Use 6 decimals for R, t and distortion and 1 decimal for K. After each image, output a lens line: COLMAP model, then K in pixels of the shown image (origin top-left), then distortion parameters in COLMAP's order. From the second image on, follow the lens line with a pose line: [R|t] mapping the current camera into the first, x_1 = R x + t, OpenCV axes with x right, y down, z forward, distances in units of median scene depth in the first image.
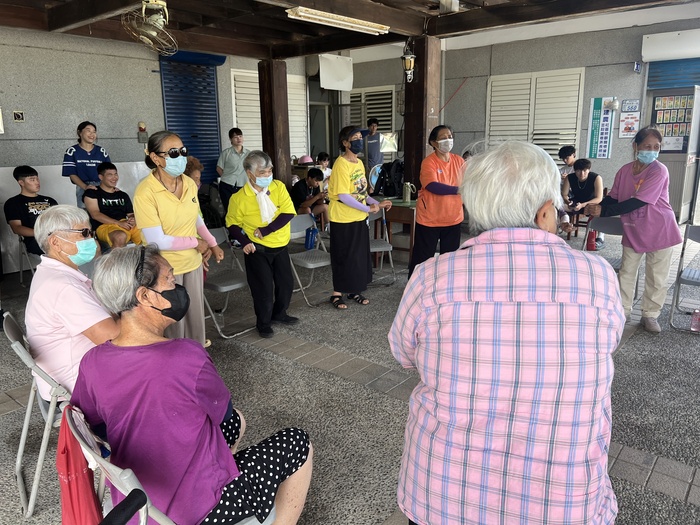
lens RADIAL K [[528.5, 0, 348.5], [0, 528.5, 258.9], [0, 0, 1]] dist [0.035071, -0.034679]
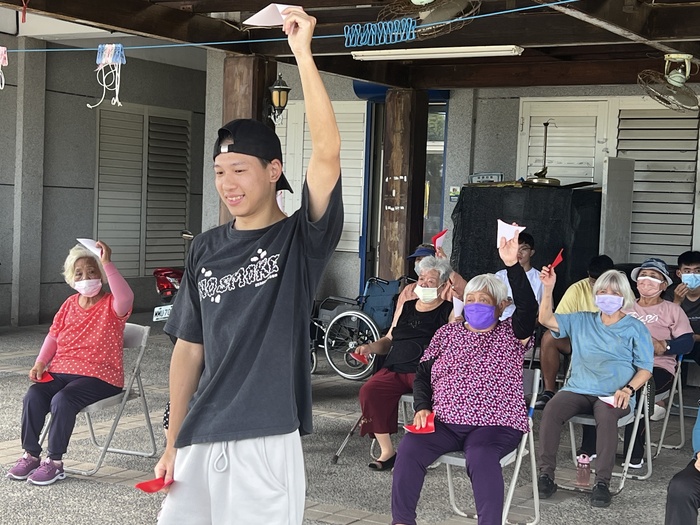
lens RADIAL K [[1298.9, 0, 346.3], [0, 1298.9, 262.3], [0, 0, 1]] dist [0.105271, 0.000000]
pose [[0.143024, 0.068419, -0.987352, 0.768935], [-0.256918, 0.965976, 0.029722, -0.047032], [0.955792, 0.249417, 0.155735, 0.126376]]
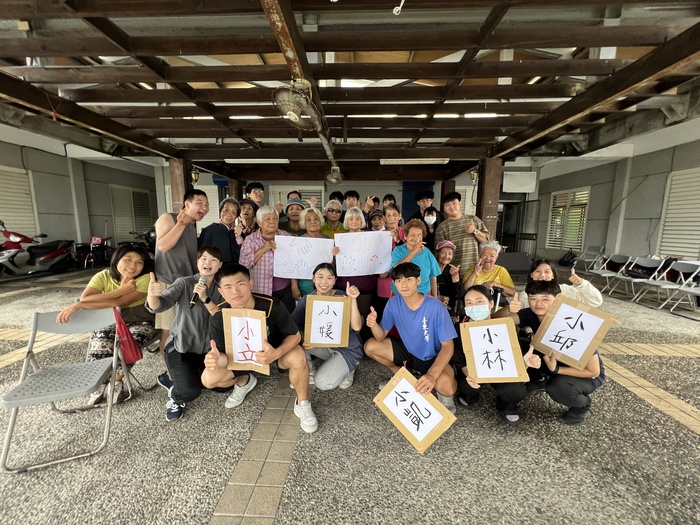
lens RADIAL K [[278.6, 0, 350.8], [0, 278.6, 270.8], [0, 0, 1]] dist [-0.002249, -0.000089]
pose [[0.609907, 0.151519, -0.777853, 0.417662], [-0.194297, 0.980184, 0.038584, -0.016703], [0.768285, 0.127602, 0.627261, 0.111418]]
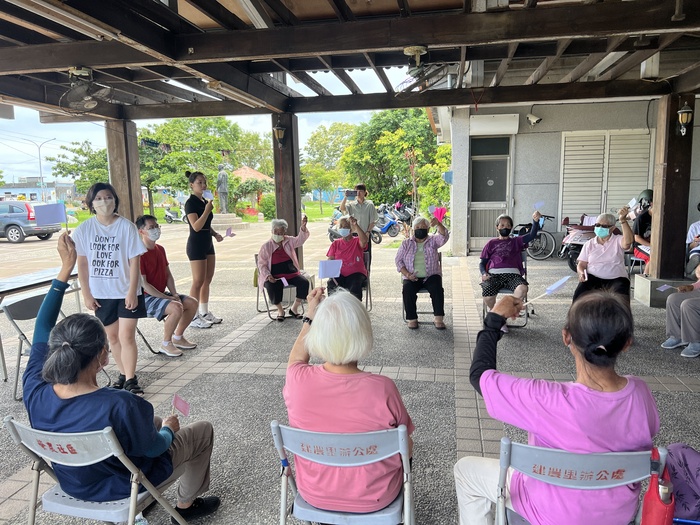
lens RADIAL K [[528.5, 0, 349.0], [0, 528.5, 265.2], [0, 0, 1]] dist [0.035071, -0.034679]
pose [[-0.874436, 0.101606, -0.474381, 0.431300], [-0.072657, 0.939366, 0.335129, -0.153948], [0.479669, 0.327516, -0.814033, 0.637965]]
